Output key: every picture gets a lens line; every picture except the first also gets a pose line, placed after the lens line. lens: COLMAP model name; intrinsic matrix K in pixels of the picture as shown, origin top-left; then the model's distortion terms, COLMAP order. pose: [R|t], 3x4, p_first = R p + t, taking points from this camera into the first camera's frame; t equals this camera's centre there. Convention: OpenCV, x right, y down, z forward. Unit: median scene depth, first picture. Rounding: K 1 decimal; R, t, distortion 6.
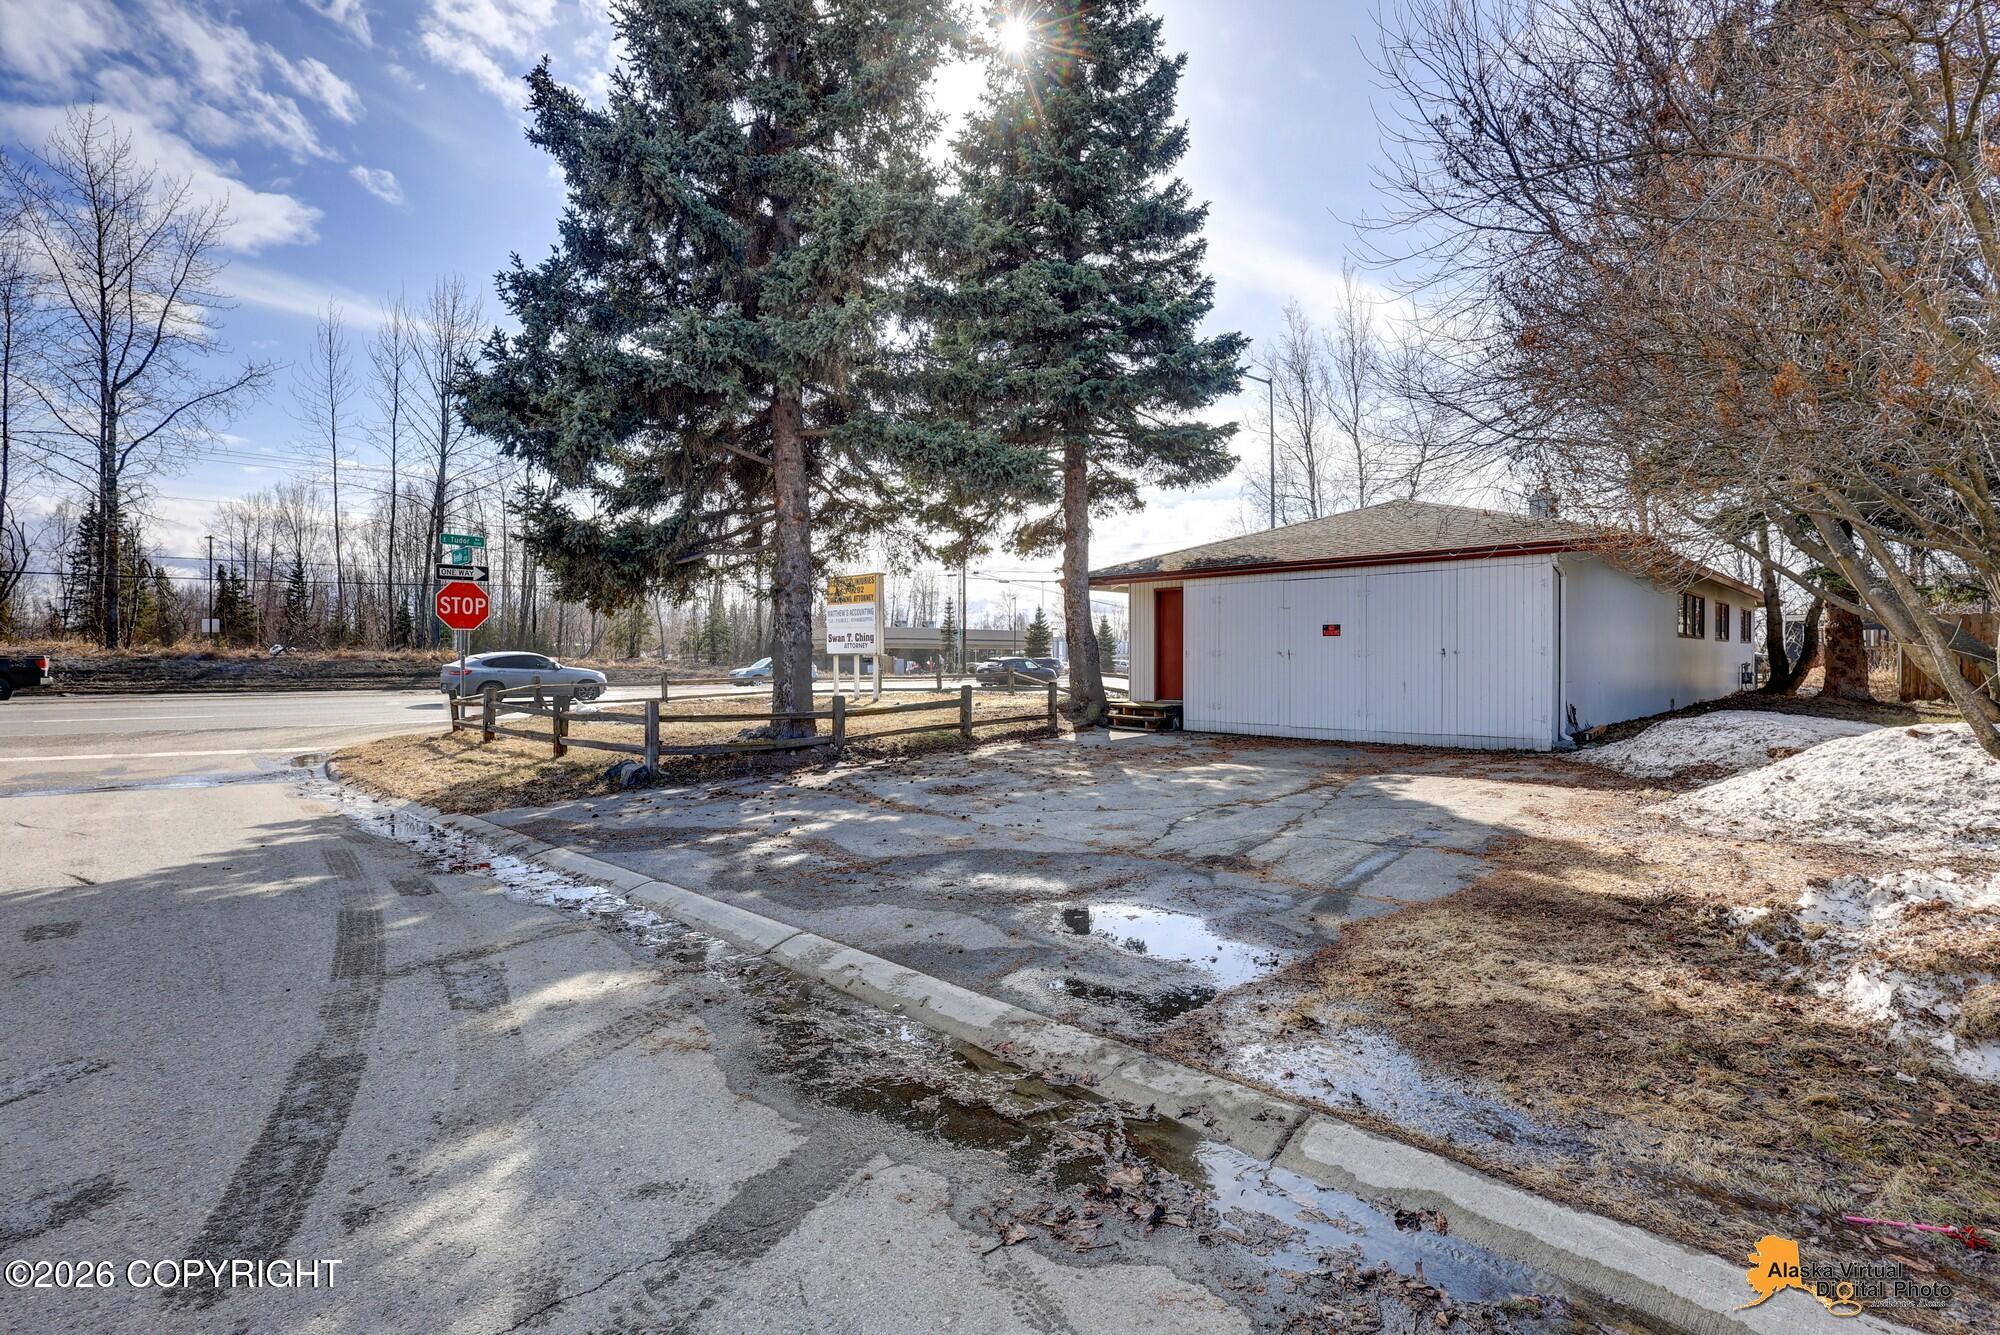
lens RADIAL K [[918.6, 0, 997.4], [0, 918.6, 662.4], [0, 0, 1]] dist [-0.002258, 0.000907]
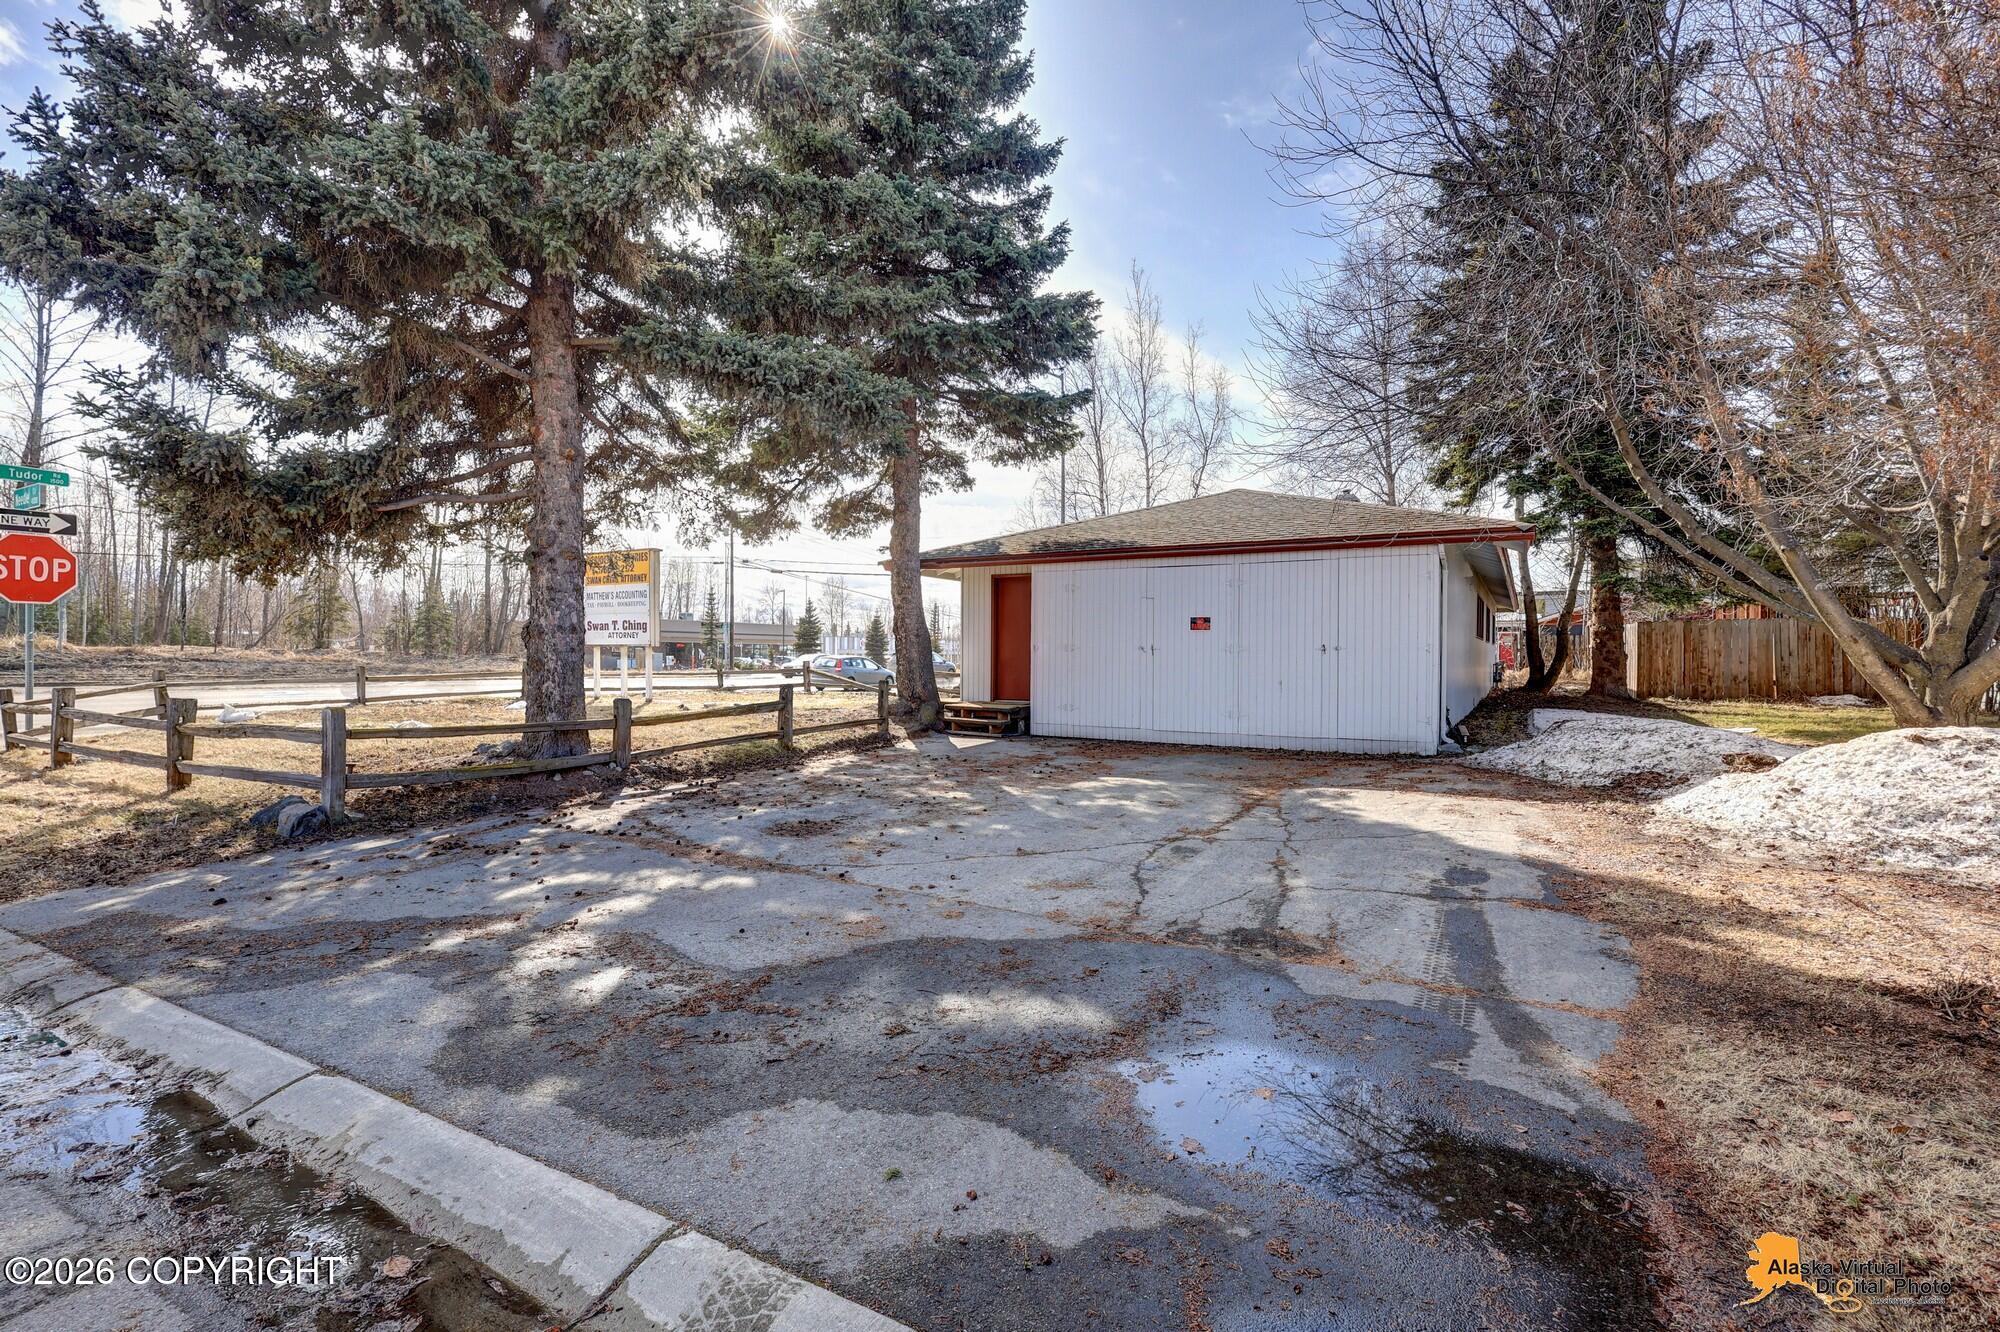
lens RADIAL K [[918.6, 0, 997.4], [0, 918.6, 660.9], [0, 0, 1]] dist [-0.002258, 0.000907]
pose [[0.967455, 0.006860, 0.252951, -0.059089], [-0.007379, 0.999972, 0.001104, 0.002405], [-0.252937, -0.002935, 0.967478, 0.174739]]
